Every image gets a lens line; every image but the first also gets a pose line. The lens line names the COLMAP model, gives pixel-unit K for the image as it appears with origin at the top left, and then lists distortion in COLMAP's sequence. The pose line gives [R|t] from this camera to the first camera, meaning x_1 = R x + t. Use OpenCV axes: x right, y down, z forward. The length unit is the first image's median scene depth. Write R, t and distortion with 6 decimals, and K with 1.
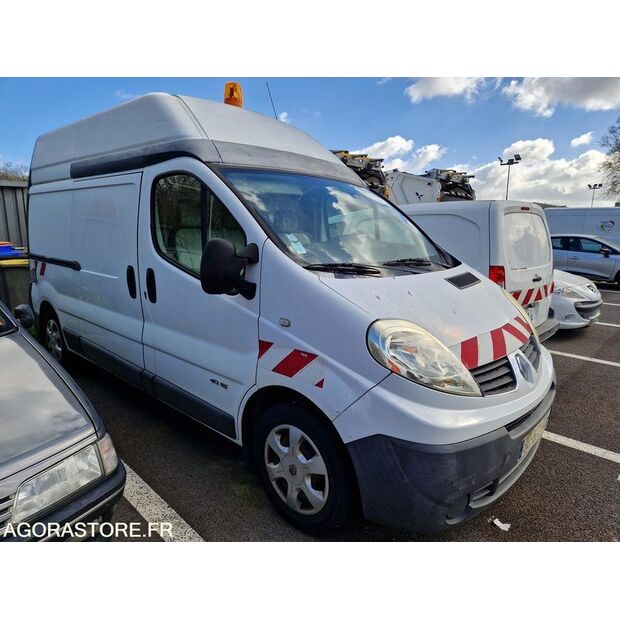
lens RADIAL K [[417.1, 0, 309.8], [0, 417.1, 301.2], [0, 0, 1]] dist [0.062292, -0.052739]
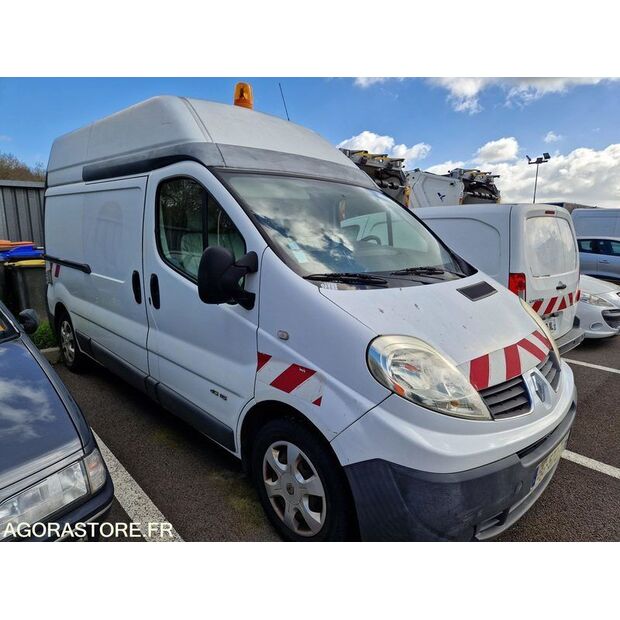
lens RADIAL K [[416.2, 0, 309.0], [0, 416.2, 303.6], [0, 0, 1]] dist [0.061269, -0.050928]
pose [[0.998543, 0.014688, -0.051933, 0.043361], [-0.014284, 0.999865, 0.008151, -0.027707], [0.052046, -0.007397, 0.998617, 0.046490]]
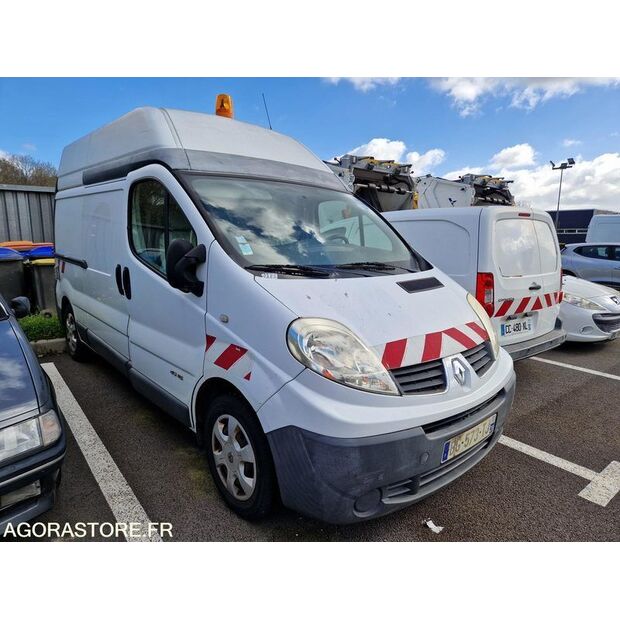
lens RADIAL K [[416.2, 0, 309.0], [0, 416.2, 303.6], [0, 0, 1]] dist [0.061269, -0.050928]
pose [[0.993070, 0.029451, -0.113770, 0.253499], [-0.030311, 0.999524, -0.005830, 0.011281], [0.113545, 0.009238, 0.993490, -0.036362]]
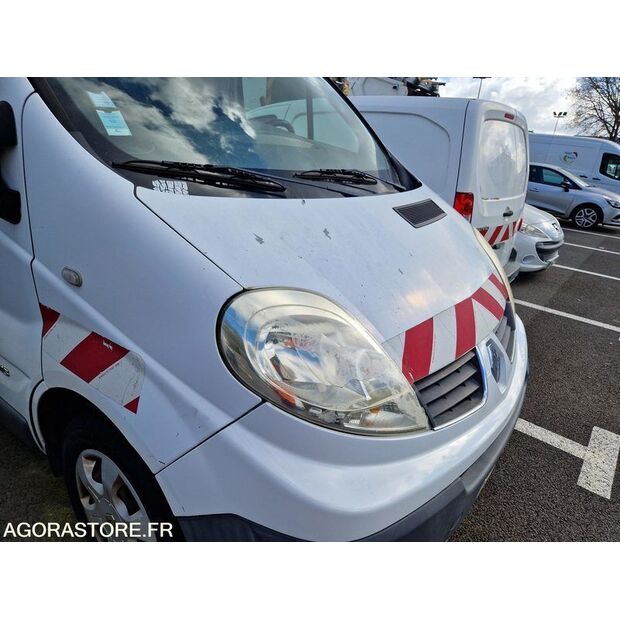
lens RADIAL K [[414.9, 0, 311.9], [0, 414.9, 314.4], [0, 0, 1]] dist [0.063583, -0.048605]
pose [[0.991600, 0.038976, 0.123328, 0.149611], [-0.065603, 0.973323, 0.219861, -0.032343], [-0.111469, -0.226105, 0.967704, 0.432756]]
